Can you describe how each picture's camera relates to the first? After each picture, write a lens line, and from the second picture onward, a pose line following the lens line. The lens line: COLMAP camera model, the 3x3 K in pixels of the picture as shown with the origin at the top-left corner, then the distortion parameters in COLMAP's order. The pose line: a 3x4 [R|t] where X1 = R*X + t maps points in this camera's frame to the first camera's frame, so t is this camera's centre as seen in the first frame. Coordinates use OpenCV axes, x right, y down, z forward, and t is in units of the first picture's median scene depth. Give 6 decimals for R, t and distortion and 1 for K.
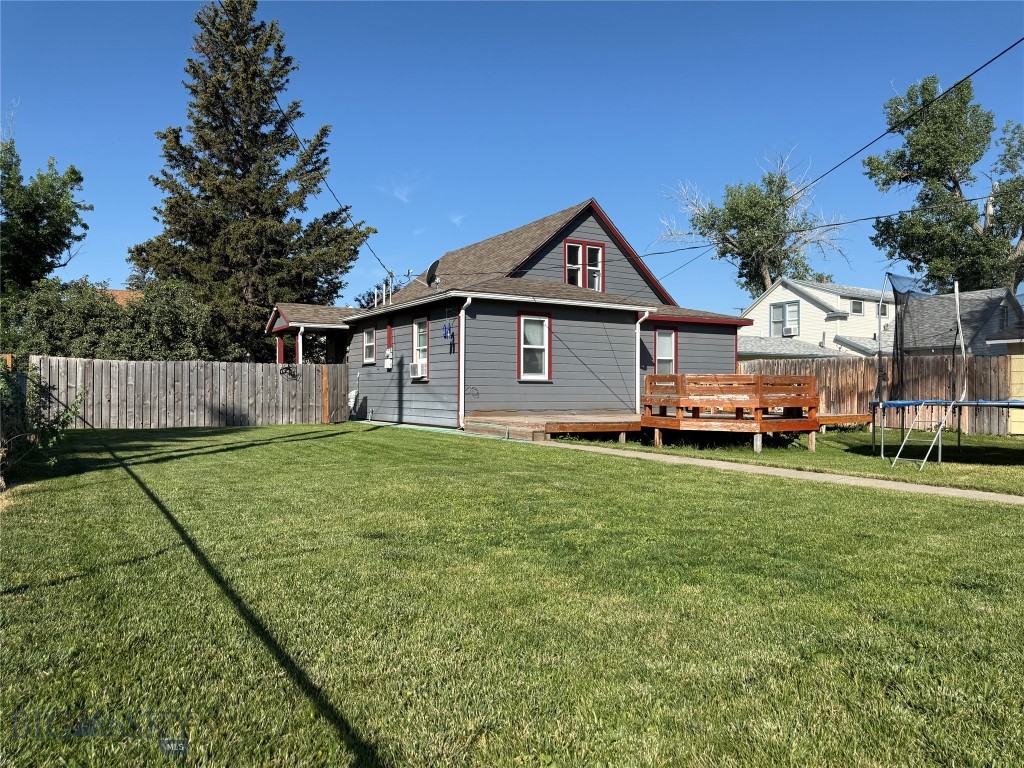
lens RADIAL K [[727.1, 0, 509.7], [0, 727.1, 385.8], [0, 0, 1]] dist [0.027774, -0.030269]
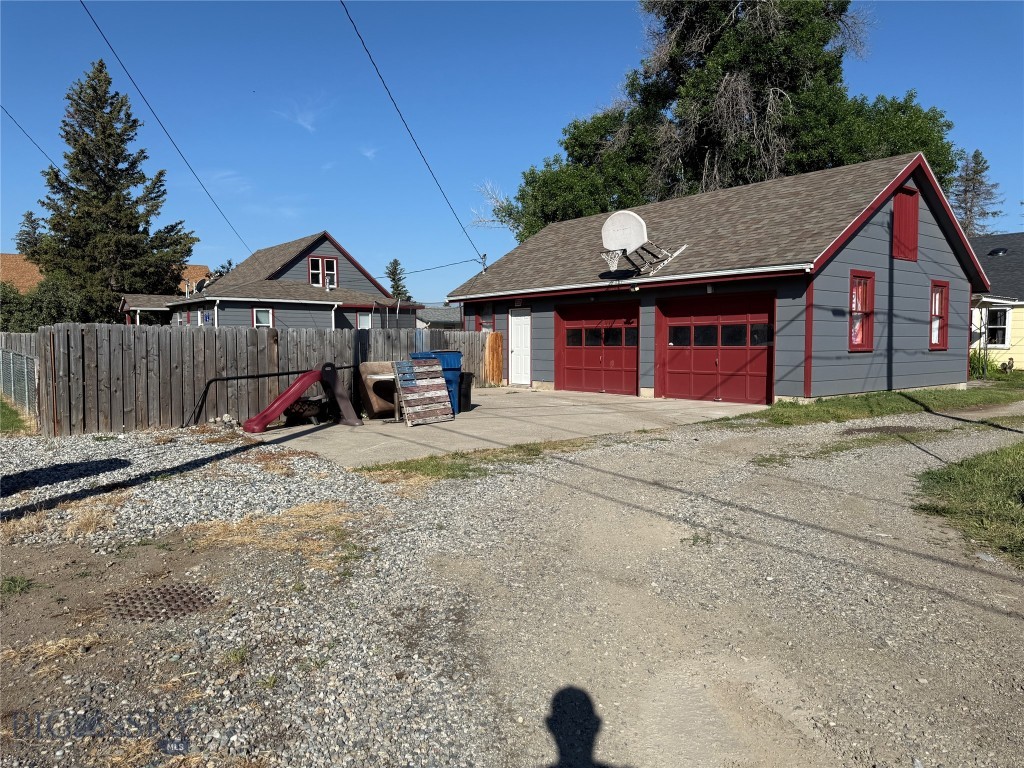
lens RADIAL K [[727.1, 0, 515.9], [0, 727.1, 384.1], [0, 0, 1]] dist [0.027774, -0.030269]
pose [[0.993660, -0.009484, 0.112029, 0.293720], [0.002207, 0.997889, 0.064906, -0.013277], [-0.112408, -0.064247, 0.991583, -0.589684]]
